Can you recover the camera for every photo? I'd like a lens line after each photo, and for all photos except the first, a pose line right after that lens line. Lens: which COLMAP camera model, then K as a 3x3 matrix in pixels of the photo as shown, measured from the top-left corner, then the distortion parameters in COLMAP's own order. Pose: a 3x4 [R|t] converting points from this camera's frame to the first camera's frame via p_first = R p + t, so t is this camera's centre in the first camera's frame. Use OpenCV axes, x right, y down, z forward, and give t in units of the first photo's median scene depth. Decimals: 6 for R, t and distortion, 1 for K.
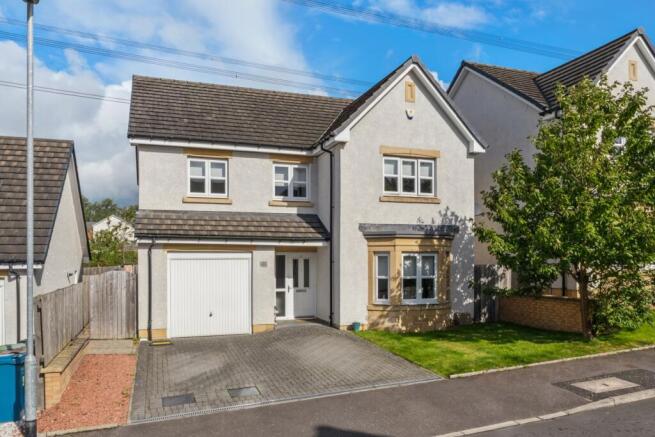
lens RADIAL K [[431.0, 0, 331.9], [0, 431.0, 246.6], [0, 0, 1]] dist [-0.000901, 0.003941]
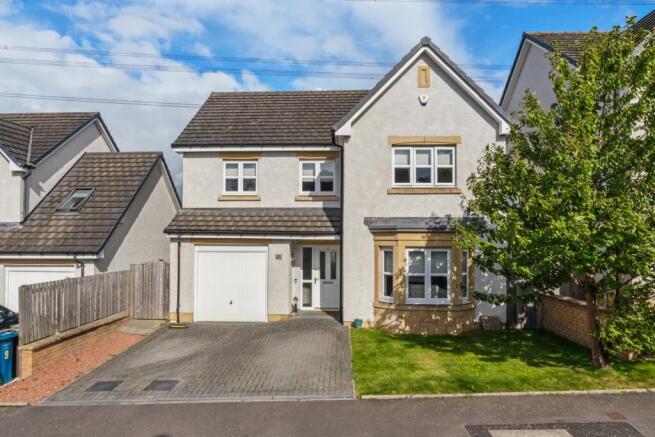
lens RADIAL K [[399.5, 0, 327.4], [0, 399.5, 220.7], [0, 0, 1]] dist [0.004913, -0.004777]
pose [[0.940622, -0.011329, -0.339266, 0.292274], [0.001493, 0.999571, -0.029240, -0.019665], [0.339452, 0.026998, 0.940236, 0.121175]]
